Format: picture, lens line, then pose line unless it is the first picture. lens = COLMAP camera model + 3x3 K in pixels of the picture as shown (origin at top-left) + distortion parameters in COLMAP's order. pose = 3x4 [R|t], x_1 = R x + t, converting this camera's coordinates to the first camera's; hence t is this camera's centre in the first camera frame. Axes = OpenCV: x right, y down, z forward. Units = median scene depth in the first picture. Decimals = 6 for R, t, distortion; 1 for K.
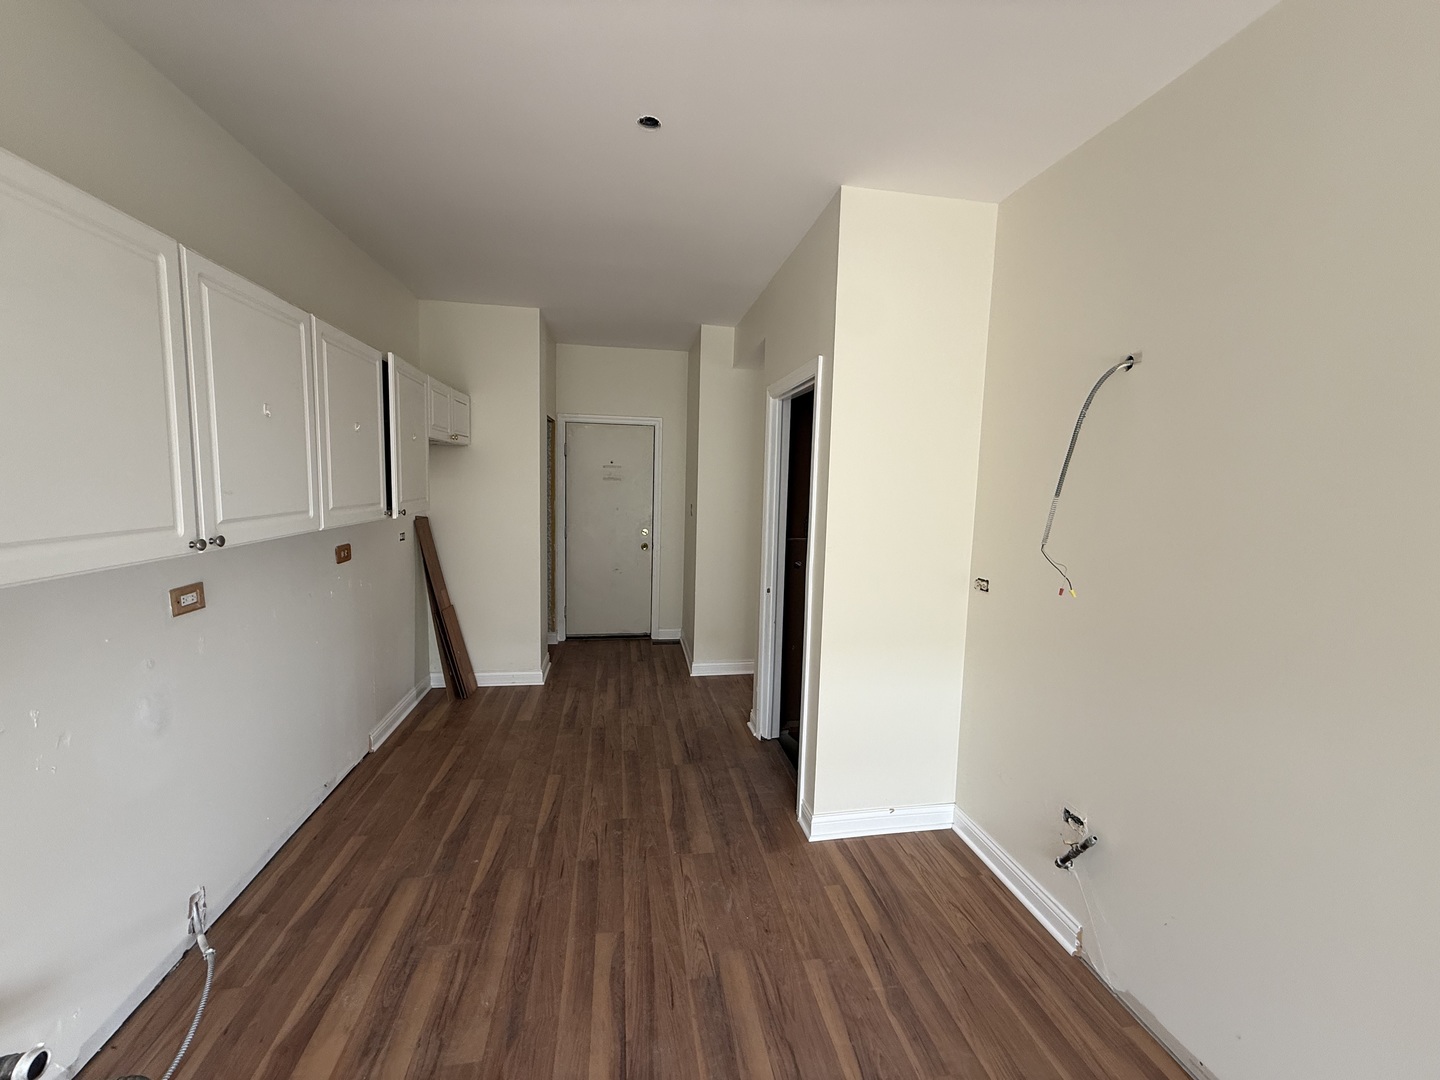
lens RADIAL K [[574.1, 0, 716.4], [0, 574.1, 540.0], [0, 0, 1]] dist [-0.000743, 0.000695]
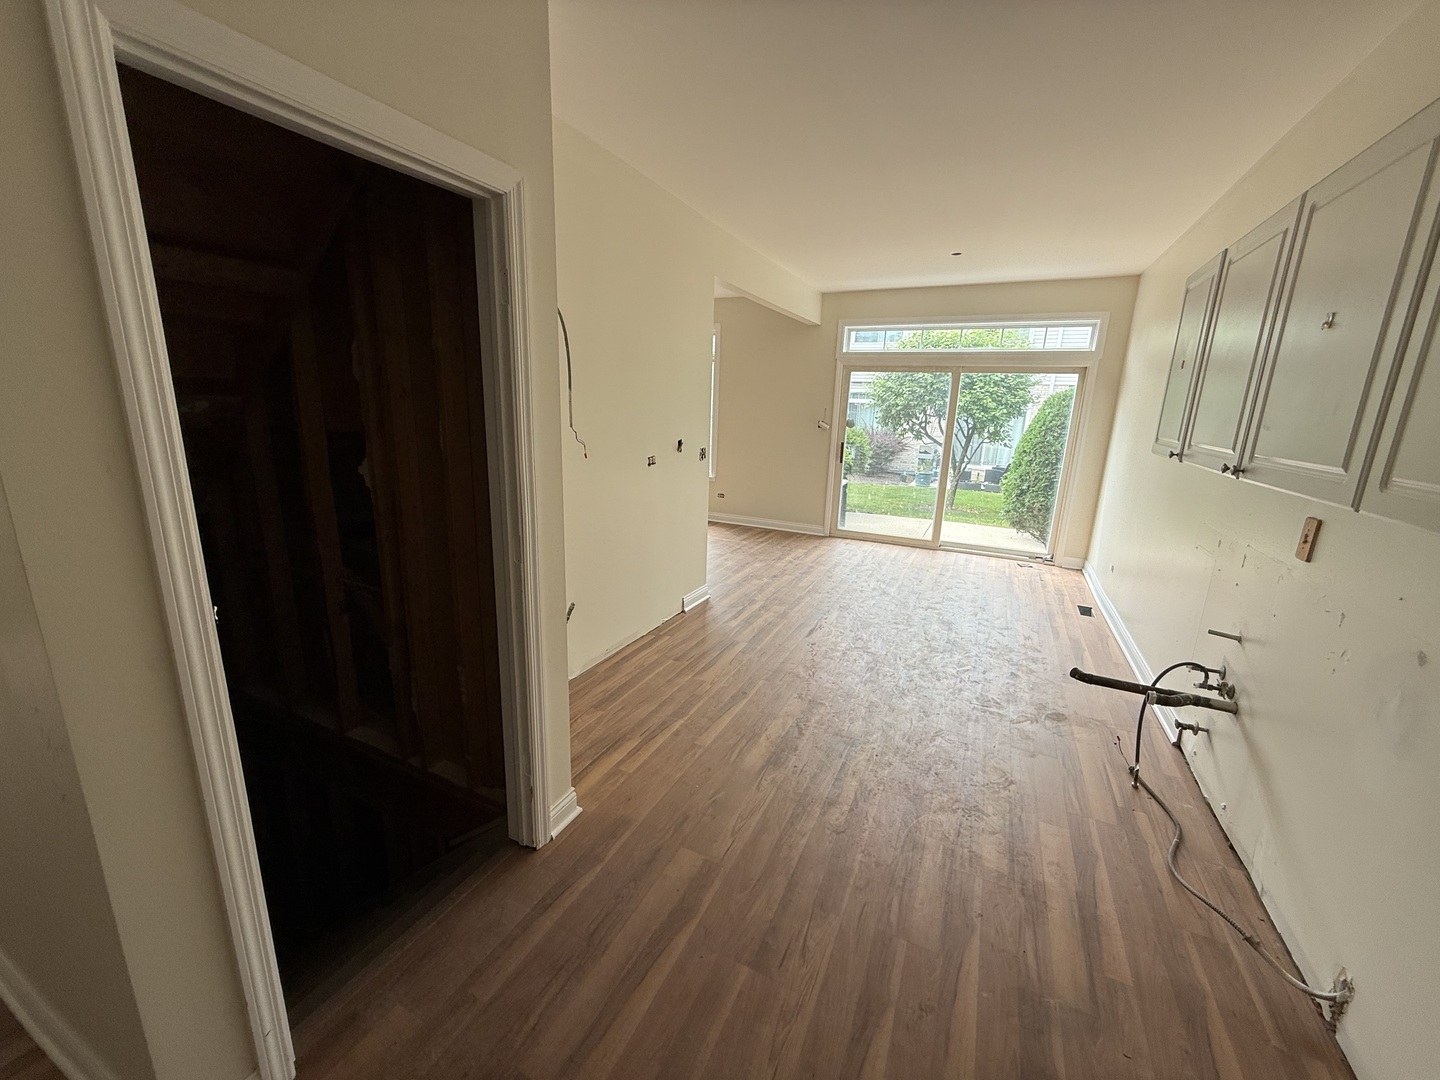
lens RADIAL K [[574.1, 0, 724.6], [0, 574.1, 548.1], [0, 0, 1]] dist [-0.000743, 0.000695]
pose [[-0.821431, -0.189688, 0.537838, -0.374285], [0.007448, 0.939417, 0.342695, -0.126975], [-0.570259, 0.285506, -0.770254, 1.333069]]
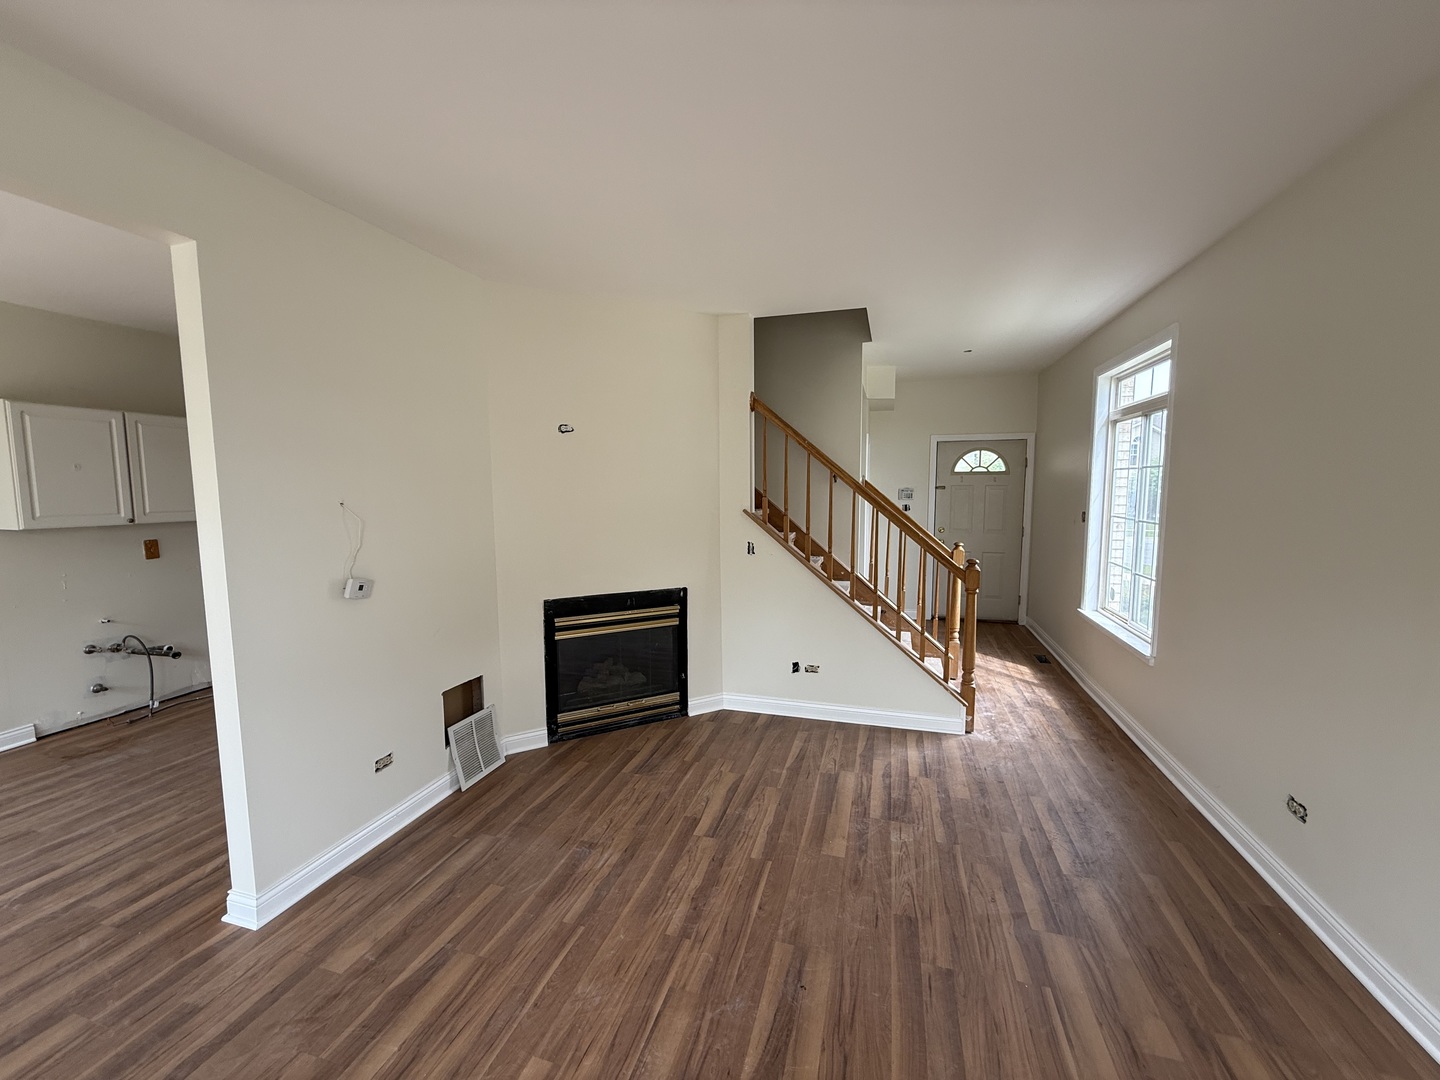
lens RADIAL K [[574.1, 0, 713.9], [0, 574.1, 541.7], [0, 0, 1]] dist [-0.000743, 0.000695]
pose [[0.893494, 0.009563, -0.448974, 1.496364], [-0.016729, 0.999788, -0.011998, 0.072913], [0.448764, 0.018231, 0.893464, -0.321711]]
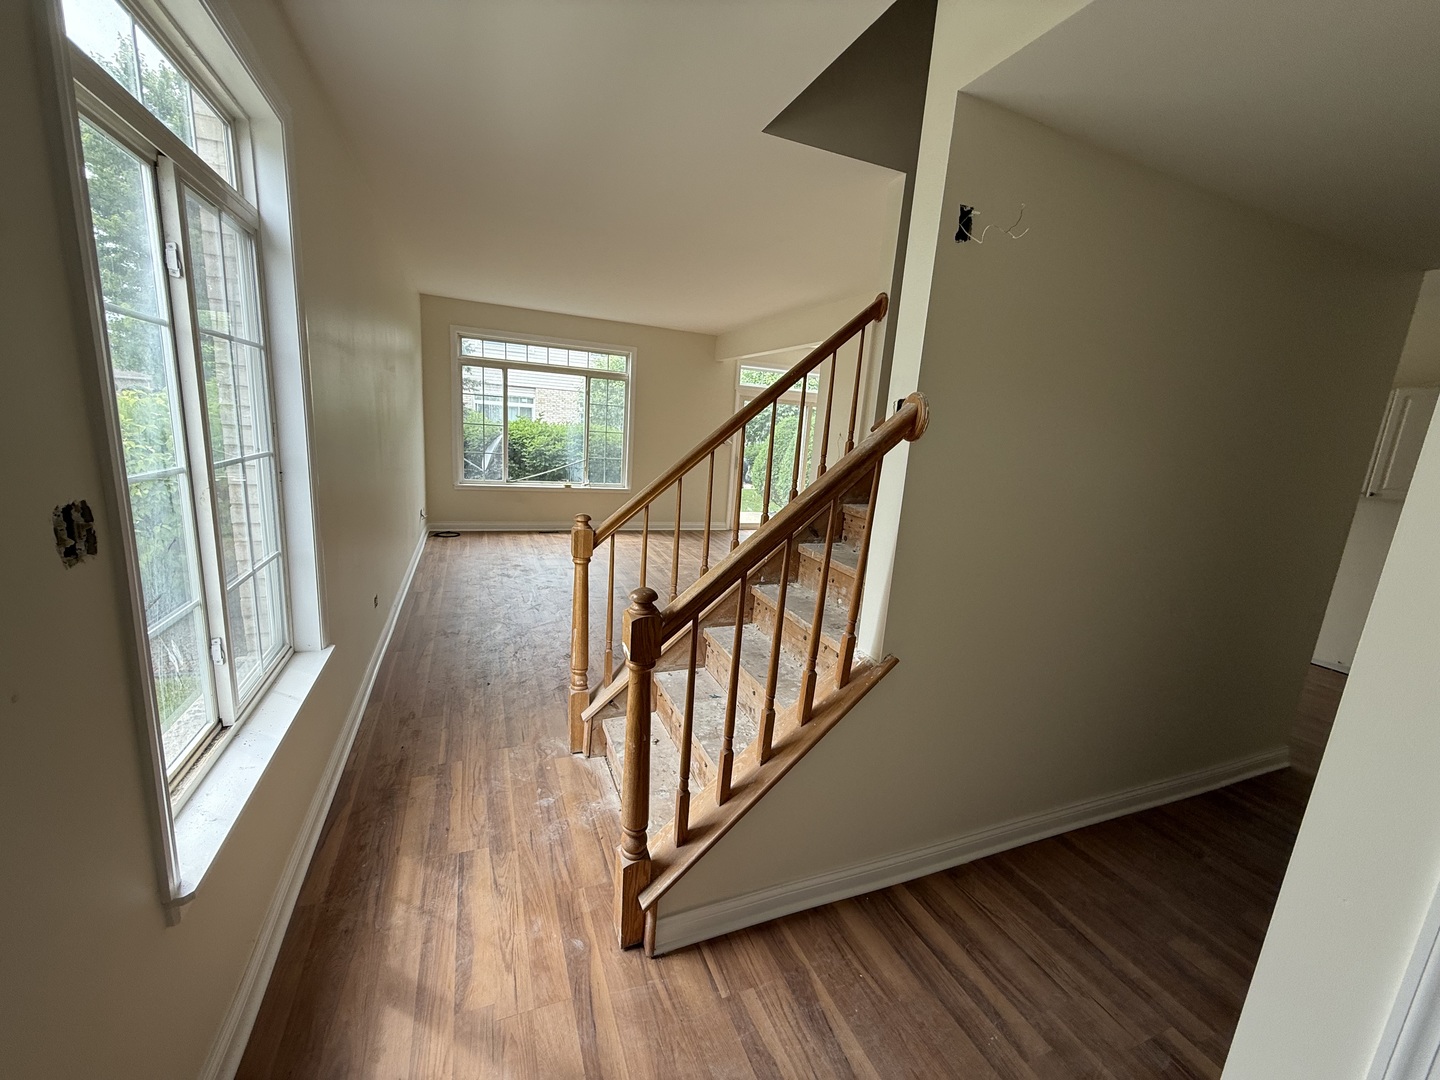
lens RADIAL K [[574.1, 0, 713.9], [0, 574.1, 541.7], [0, 0, 1]] dist [-0.000743, 0.000695]
pose [[-0.971665, -0.049012, -0.231226, 1.441583], [-0.117822, 0.948495, 0.294066, -0.163825], [0.204904, 0.312977, -0.927394, 2.037433]]
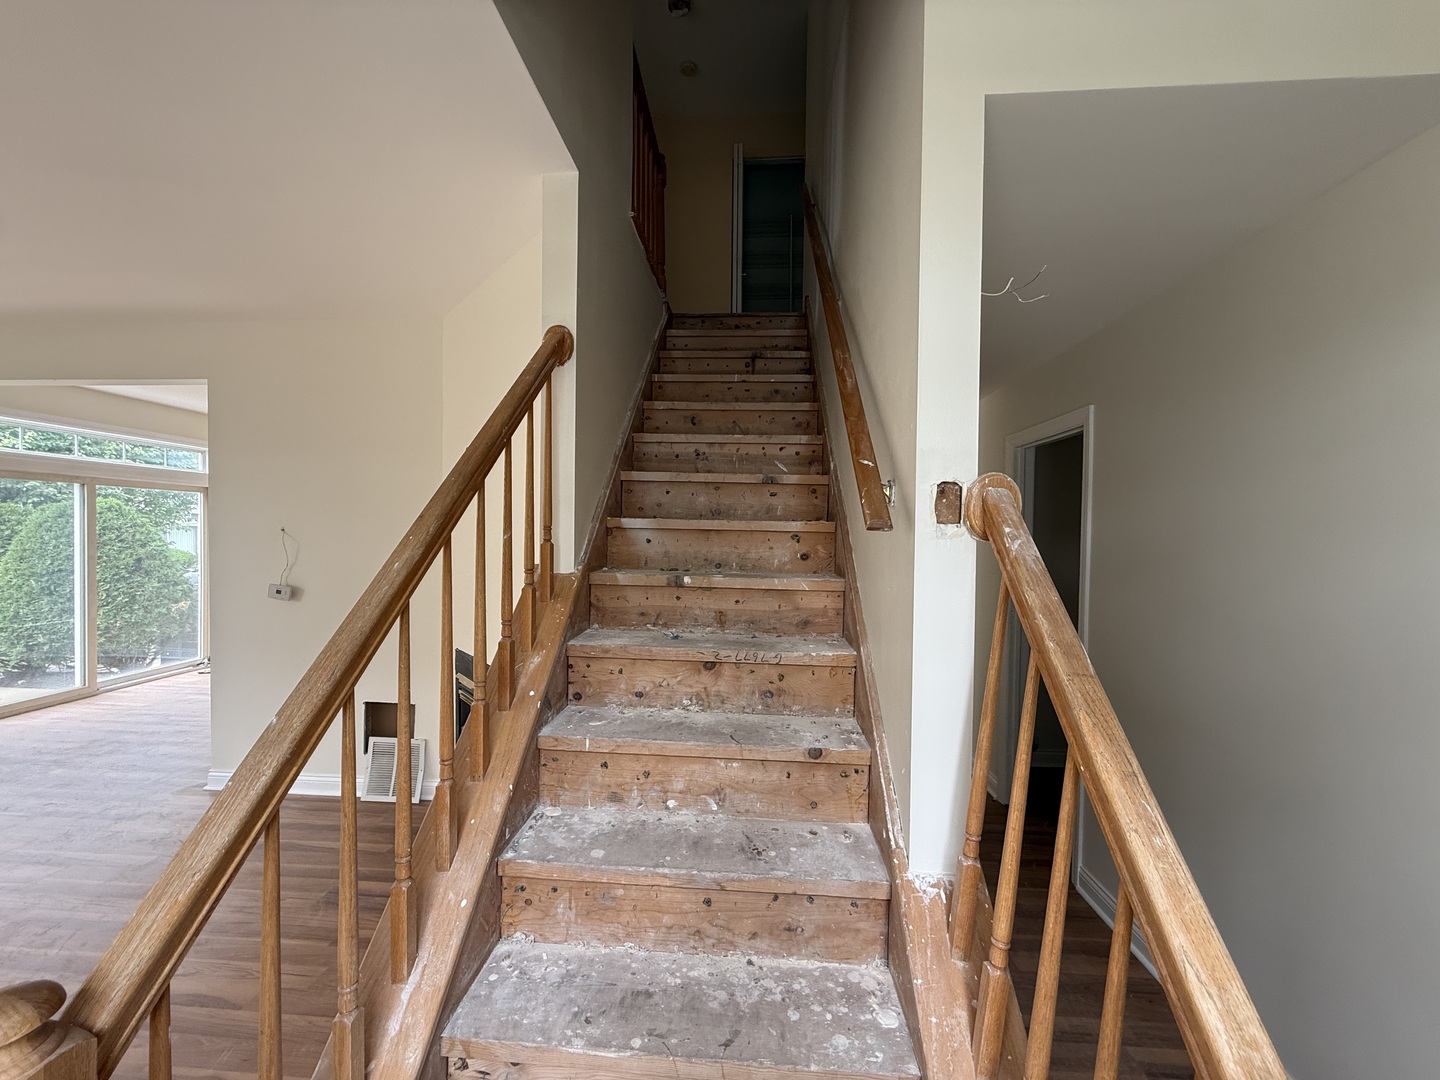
lens RADIAL K [[574.1, 0, 714.4], [0, 574.1, 540.6], [0, 0, 1]] dist [-0.000743, 0.000695]
pose [[-0.235998, -0.012787, -0.971669, 1.565023], [-0.119982, 0.992646, 0.016078, -0.094157], [0.964318, 0.120377, -0.235797, 1.392689]]
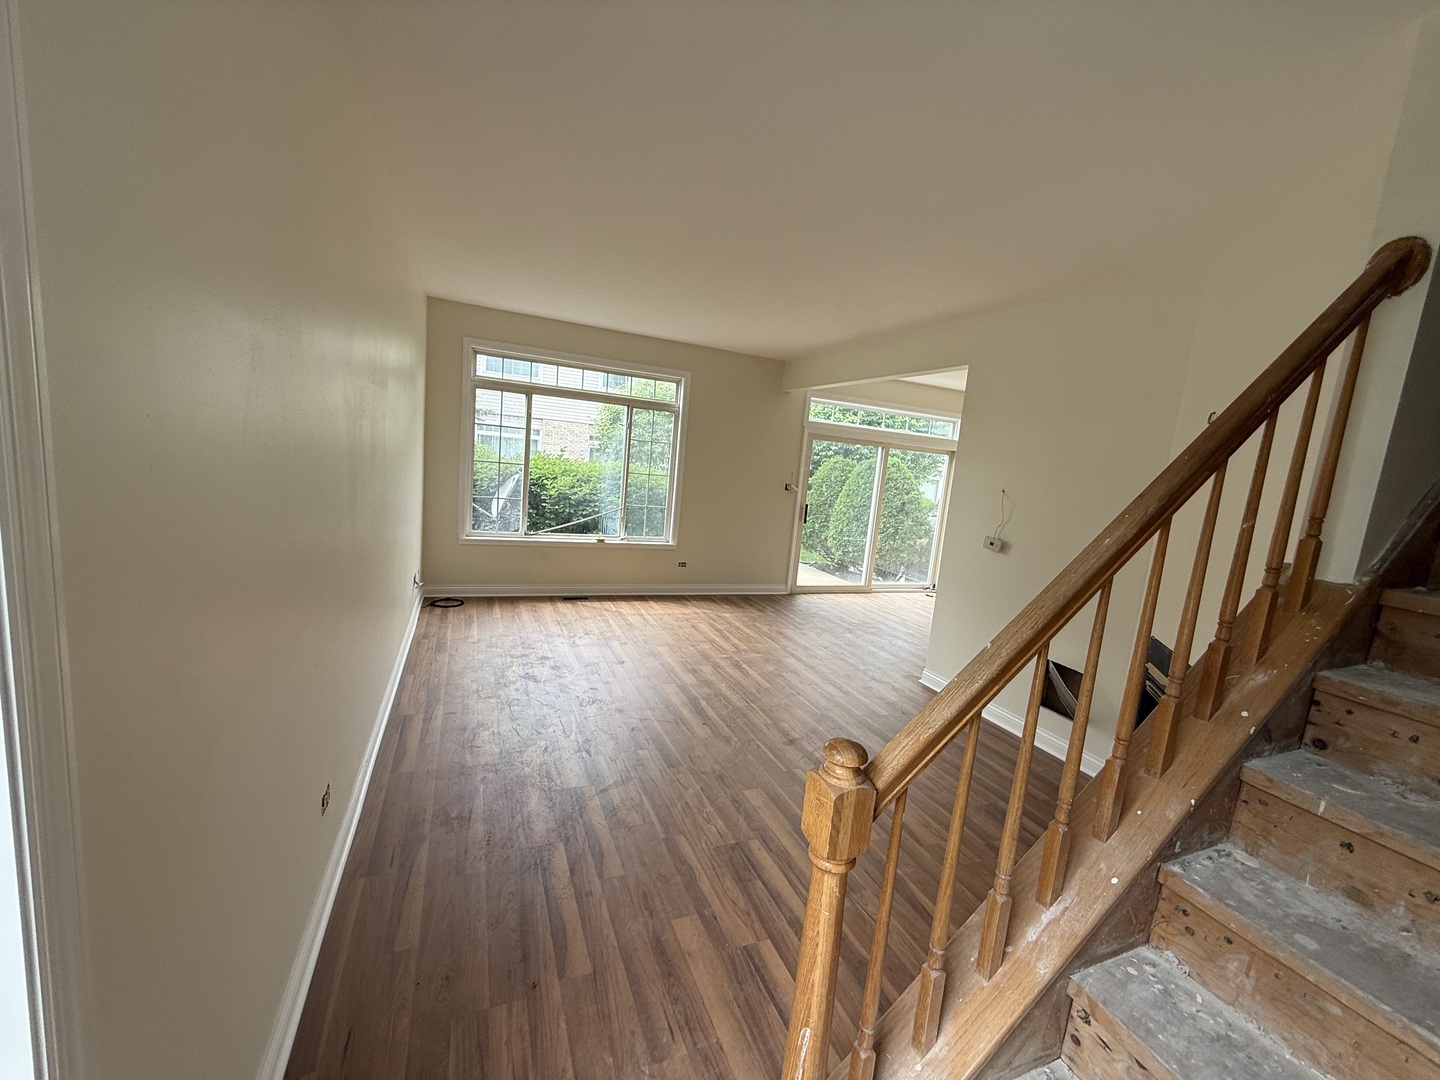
lens RADIAL K [[574.1, 0, 717.0], [0, 574.1, 541.6], [0, 0, 1]] dist [-0.000743, 0.000695]
pose [[-0.966494, -0.080070, -0.243881, 1.606036], [-0.139329, 0.961603, 0.236449, -0.102868], [0.215584, 0.262506, -0.940539, 1.419771]]
